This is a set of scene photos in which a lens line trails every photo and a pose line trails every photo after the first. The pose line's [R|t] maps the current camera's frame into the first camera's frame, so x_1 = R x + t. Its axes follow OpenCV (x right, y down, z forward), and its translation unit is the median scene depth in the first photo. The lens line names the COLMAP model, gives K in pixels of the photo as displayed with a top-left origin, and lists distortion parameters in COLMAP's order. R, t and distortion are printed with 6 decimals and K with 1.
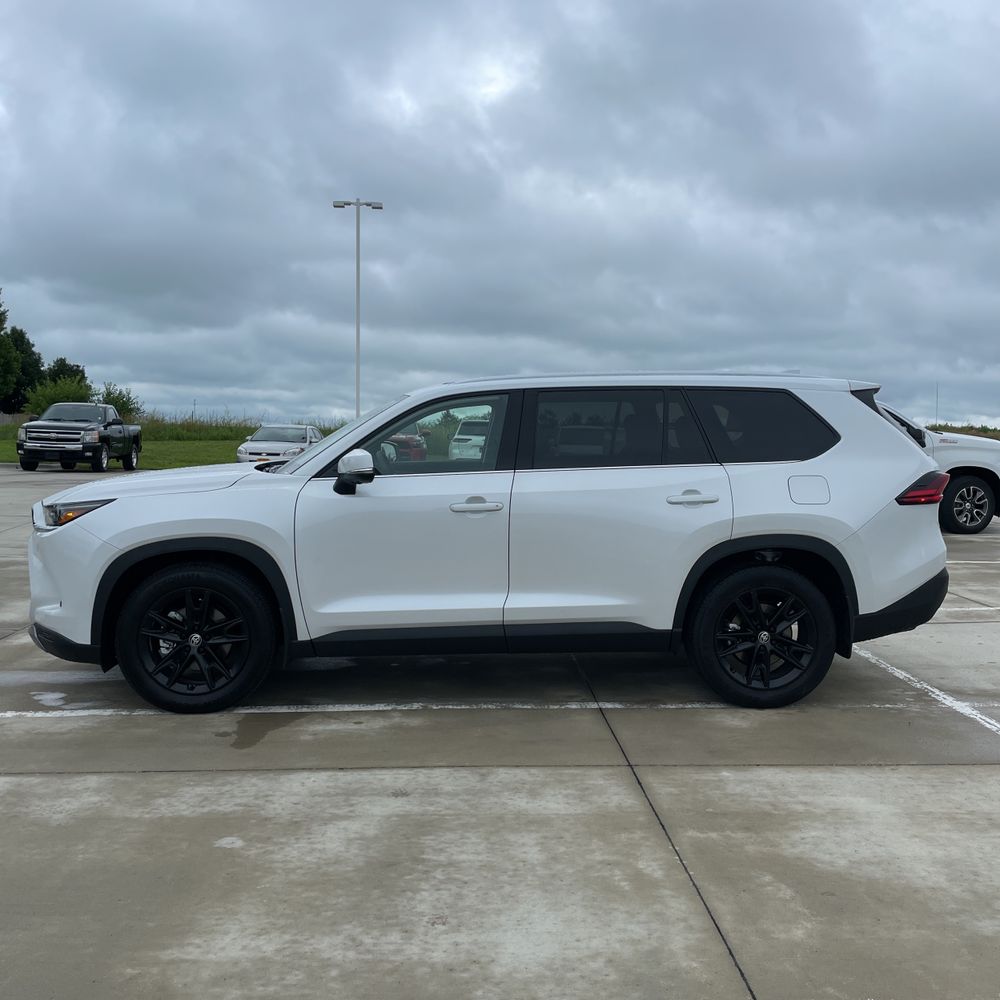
lens RADIAL K [[1016.0, 0, 508.6], [0, 1016.0, 501.0], [0, 0, 1]] dist [0.114578, -0.180783]
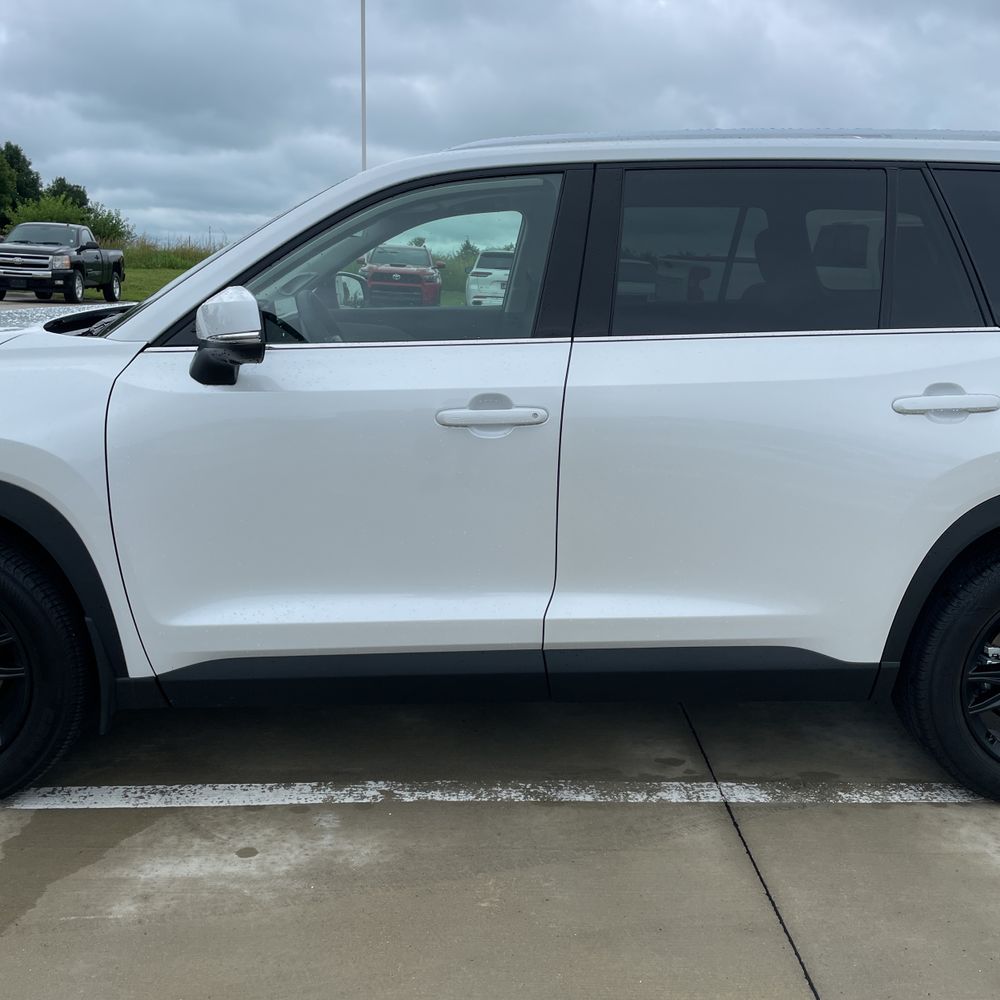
lens RADIAL K [[1016.0, 0, 508.6], [0, 1016.0, 501.0], [0, 0, 1]] dist [0.114578, -0.180783]
pose [[0.999679, 0.018197, -0.017630, -0.014391], [-0.015194, 0.987393, 0.157556, -0.029384], [0.020275, -0.157238, 0.987353, 0.511591]]
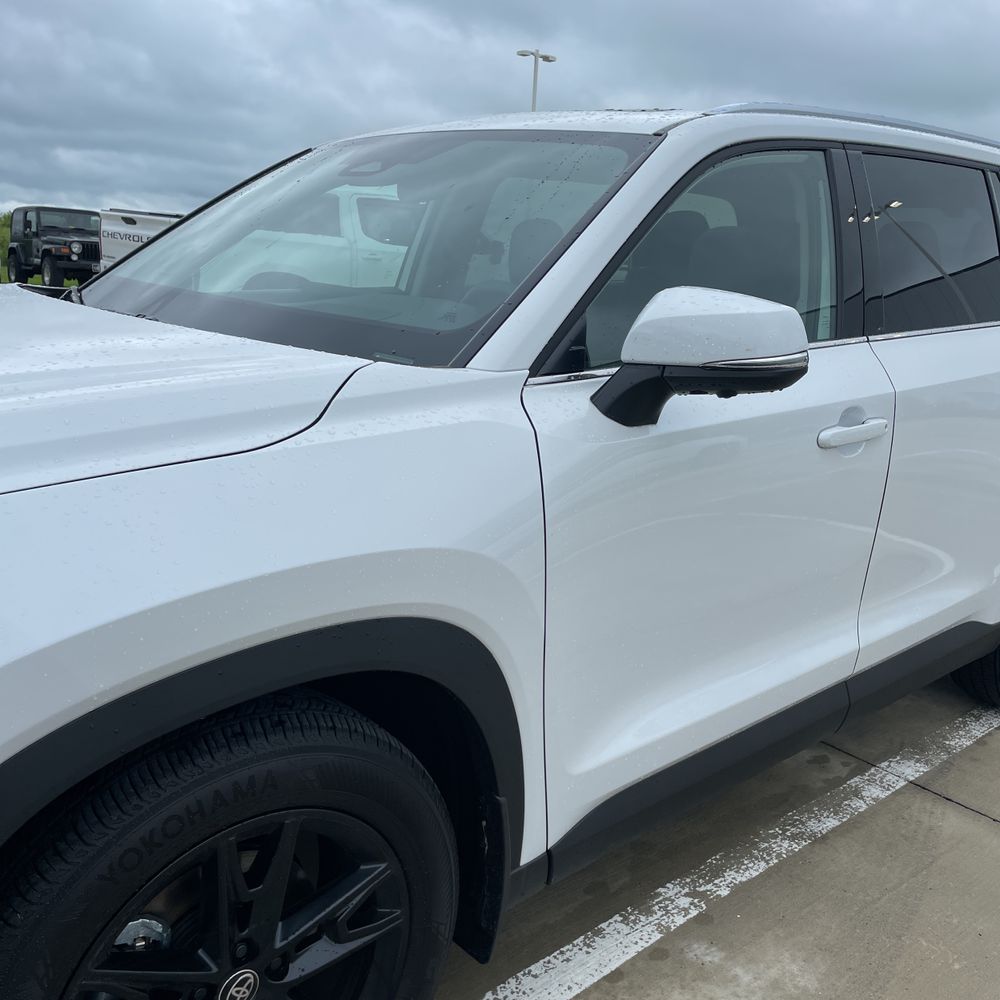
lens RADIAL K [[1006.0, 0, 496.1], [0, 1006.0, 512.6], [0, 0, 1]] dist [0.095437, -0.135670]
pose [[0.791828, -0.123679, 0.598090, -0.388922], [0.005038, 0.980571, 0.196102, -0.042531], [-0.610723, -0.152265, 0.777067, 0.745322]]
